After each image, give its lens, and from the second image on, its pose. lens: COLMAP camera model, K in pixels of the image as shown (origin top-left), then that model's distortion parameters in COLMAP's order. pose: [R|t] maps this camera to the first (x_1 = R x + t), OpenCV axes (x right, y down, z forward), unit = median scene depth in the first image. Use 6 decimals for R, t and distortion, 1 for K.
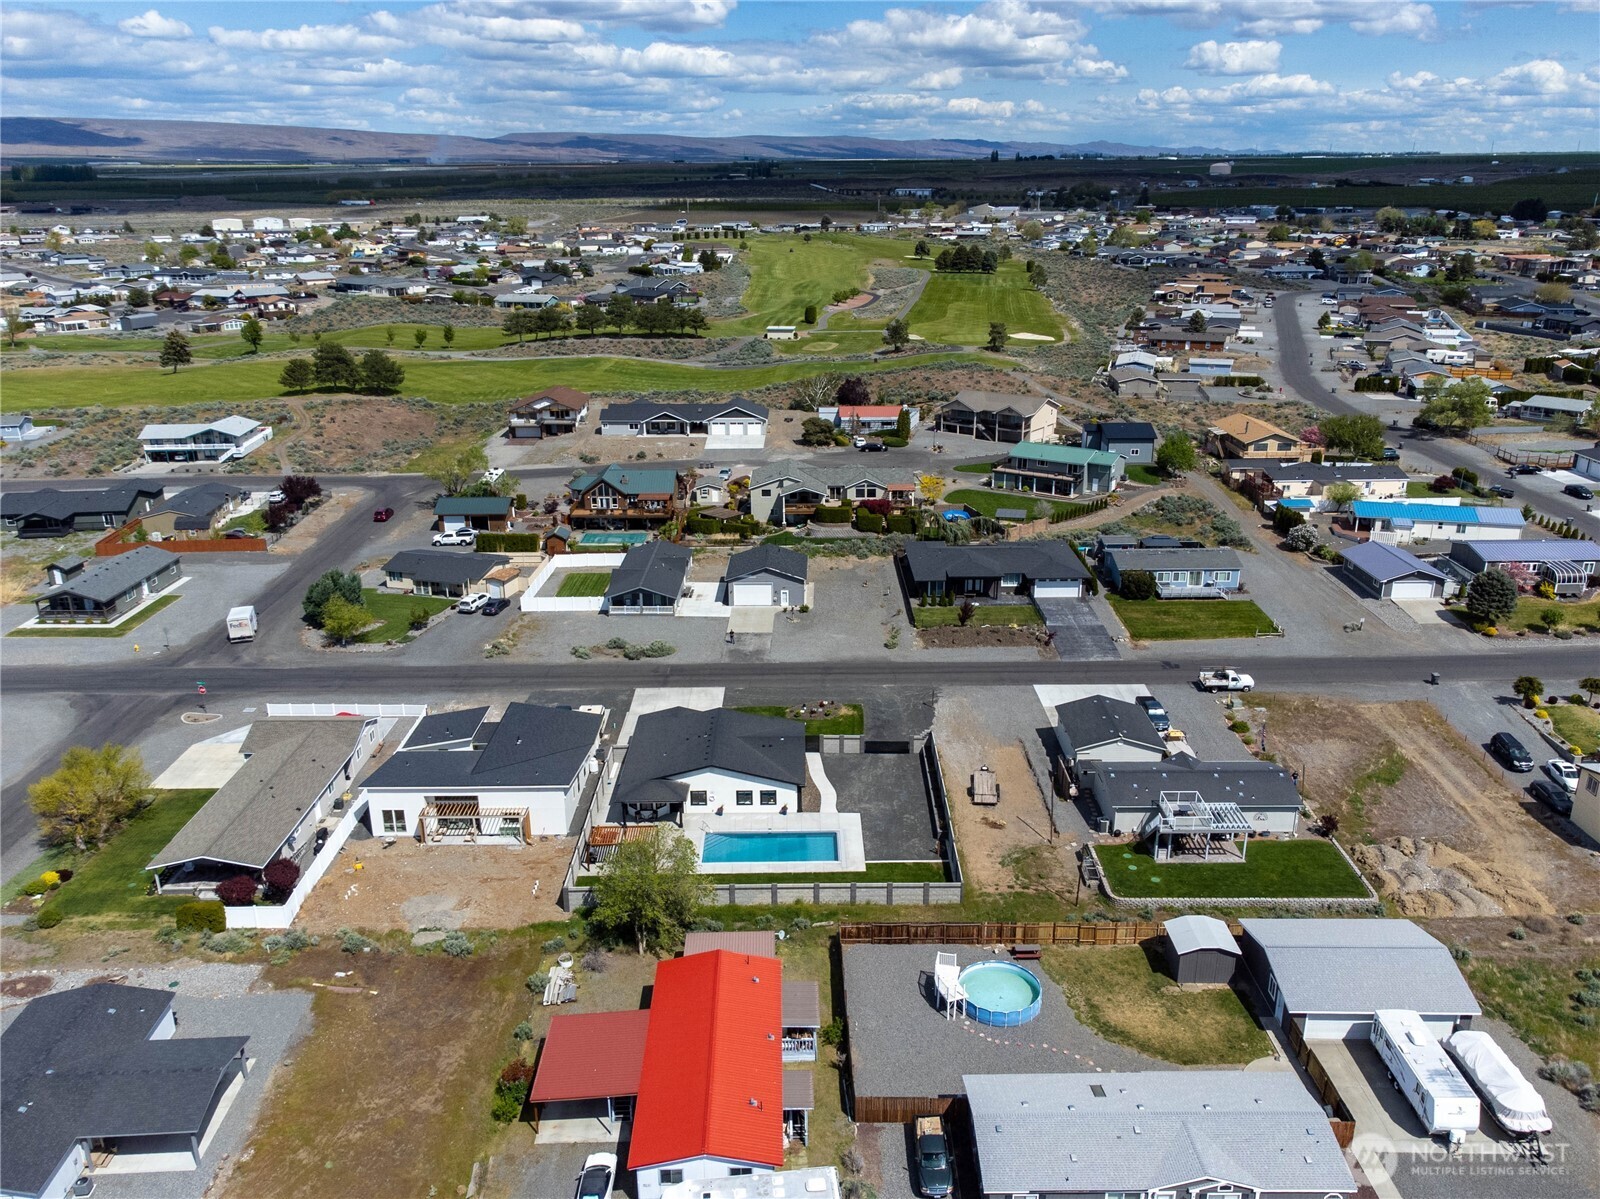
lens RADIAL K [[1232.3, 0, 800.0], [0, 1232.3, 599.5], [0, 0, 1]] dist [0.022204, 0.008413]
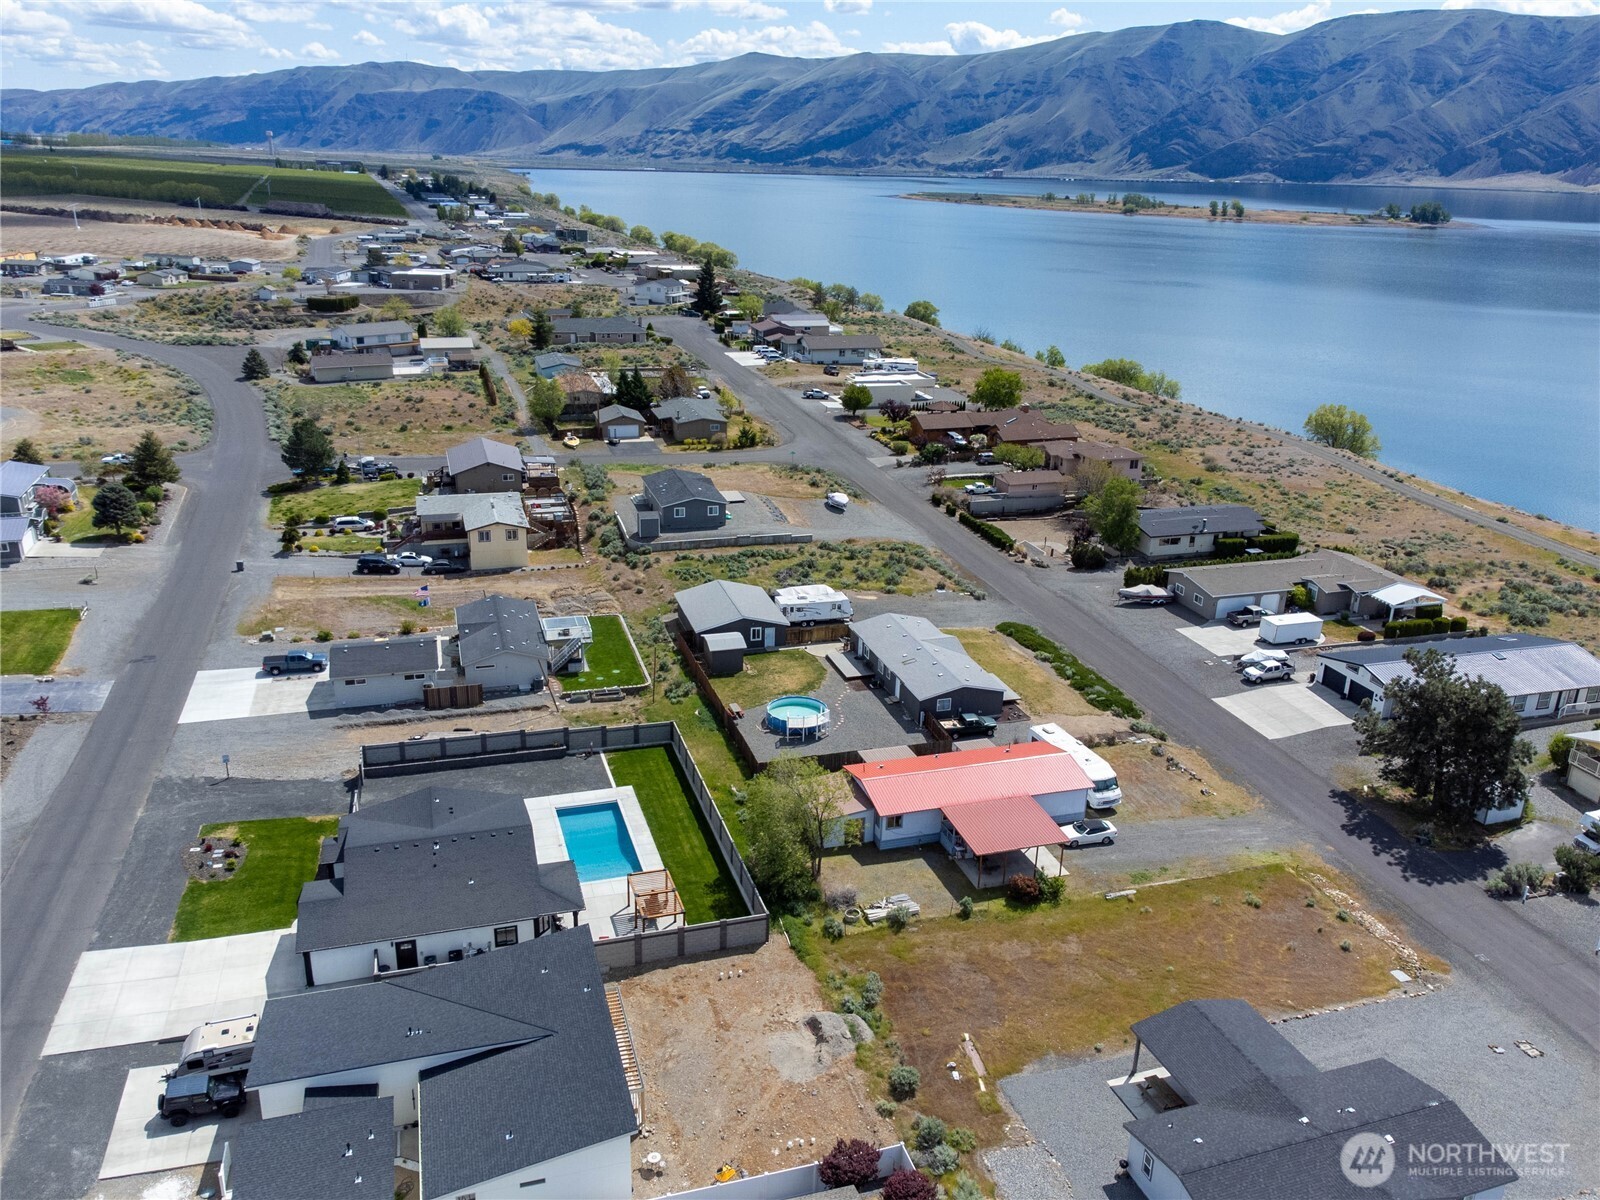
lens RADIAL K [[1232.3, 0, 800.0], [0, 1232.3, 600.0], [0, 0, 1]] dist [0.022204, 0.008413]
pose [[-0.291037, -0.326601, 0.899238, -0.550987], [0.288747, 0.866108, 0.408022, -0.186649], [-0.912098, 0.378402, -0.157764, 0.625166]]
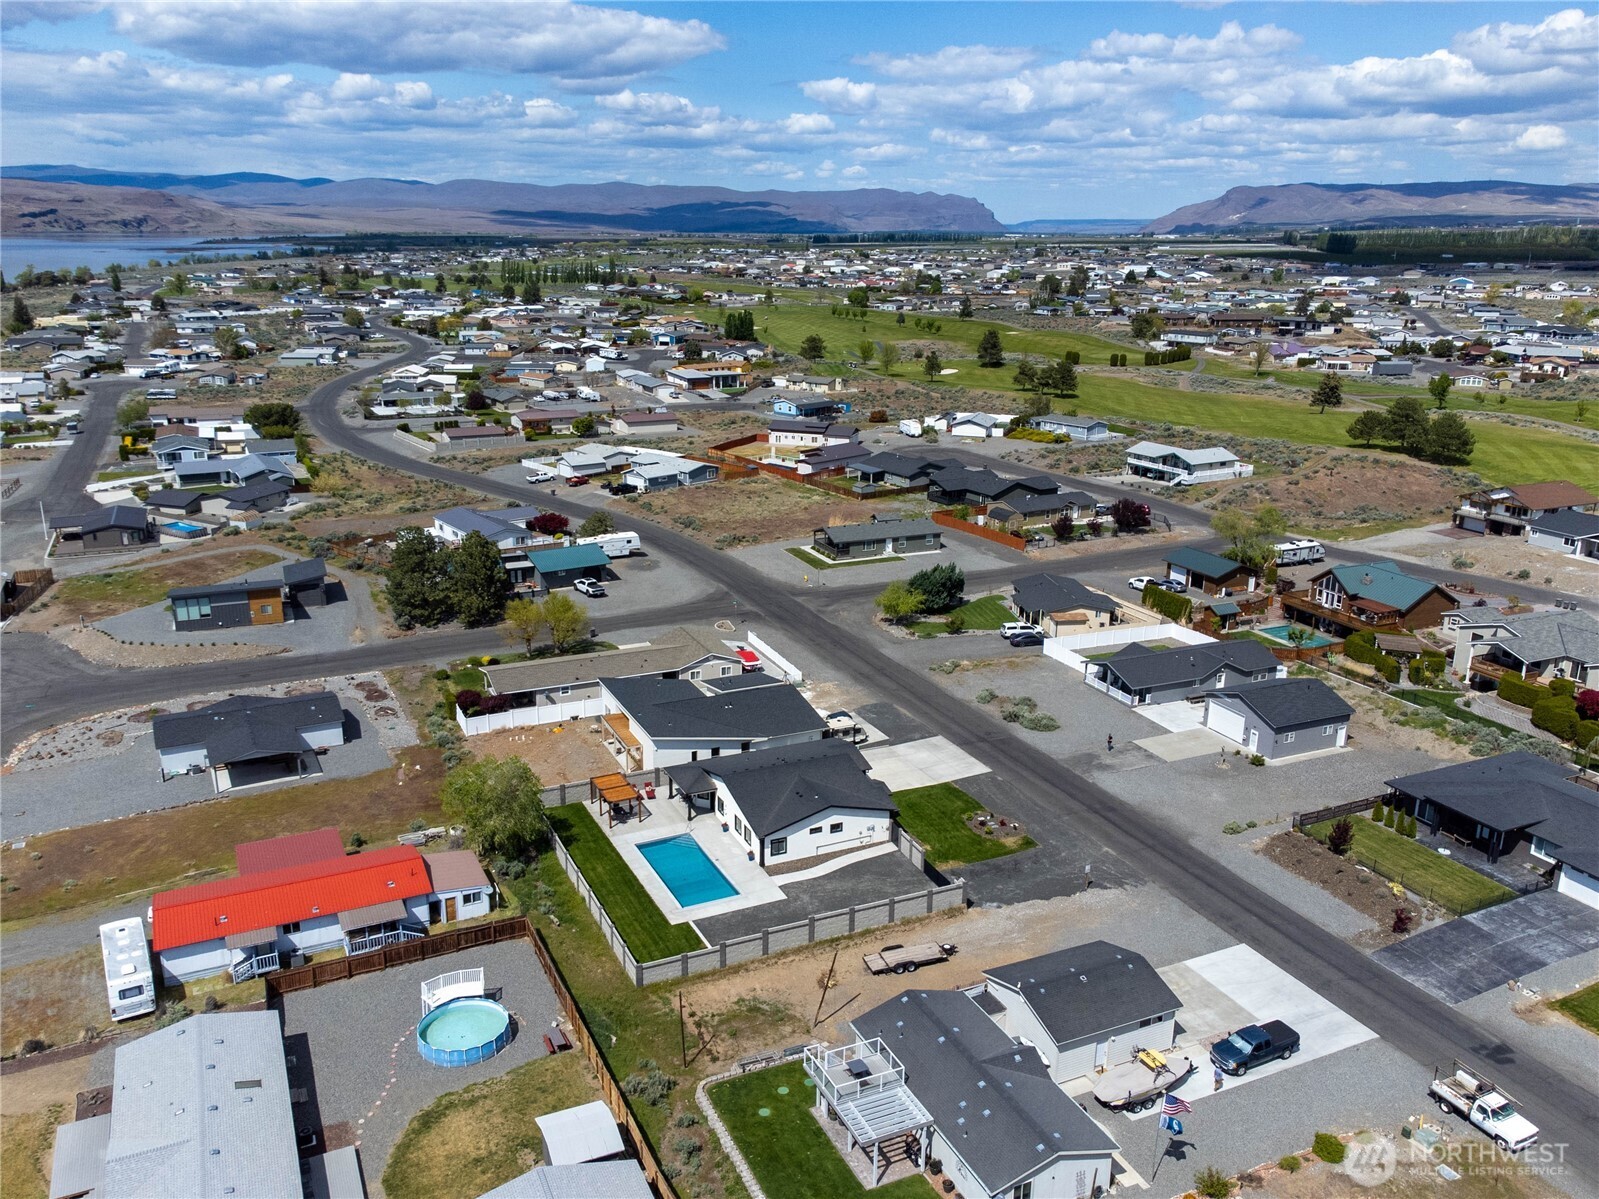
lens RADIAL K [[1262.9, 0, 799.5], [0, 1262.9, 599.5], [0, 0, 1]] dist [0.005372, 0.001692]
pose [[0.419435, 0.265439, -0.868111, 0.546802], [-0.307780, 0.941236, 0.139092, -0.110173], [0.854018, 0.208847, 0.476484, 0.369943]]
